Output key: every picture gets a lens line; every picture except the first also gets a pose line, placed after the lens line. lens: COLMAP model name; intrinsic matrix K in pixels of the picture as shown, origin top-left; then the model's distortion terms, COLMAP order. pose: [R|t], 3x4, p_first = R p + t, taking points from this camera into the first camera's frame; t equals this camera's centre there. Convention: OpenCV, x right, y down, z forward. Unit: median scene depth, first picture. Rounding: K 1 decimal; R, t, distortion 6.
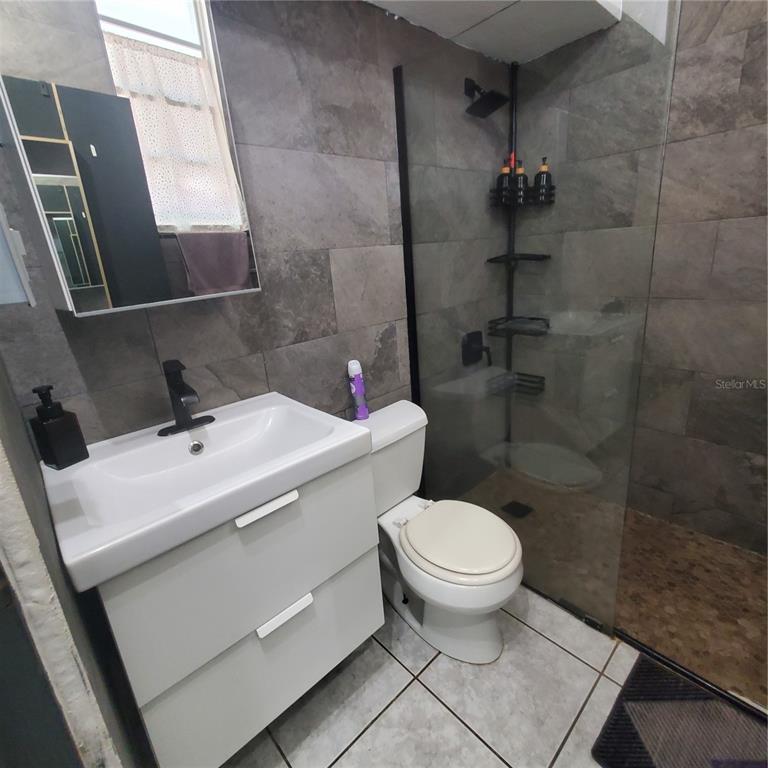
lens RADIAL K [[405.7, 0, 389.8], [0, 405.7, 379.6], [0, 0, 1]] dist [-0.001029, 0.001563]
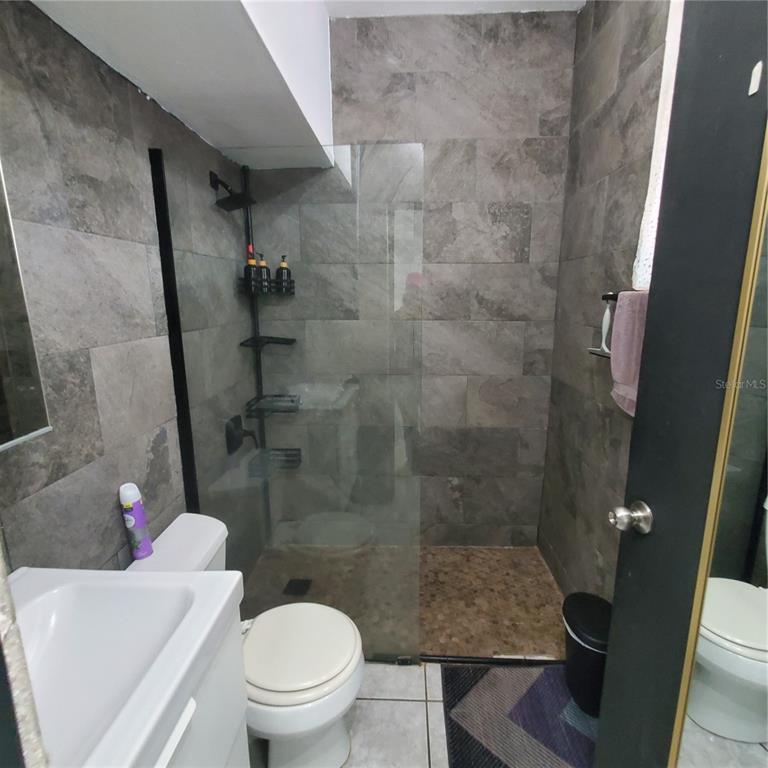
lens RADIAL K [[405.7, 0, 390.3], [0, 405.7, 378.7], [0, 0, 1]] dist [-0.001029, 0.001563]
pose [[0.710593, -0.071280, 0.699984, -0.250554], [0.163196, 0.984422, -0.065426, -0.108872], [-0.684416, 0.160726, 0.711156, 0.071412]]
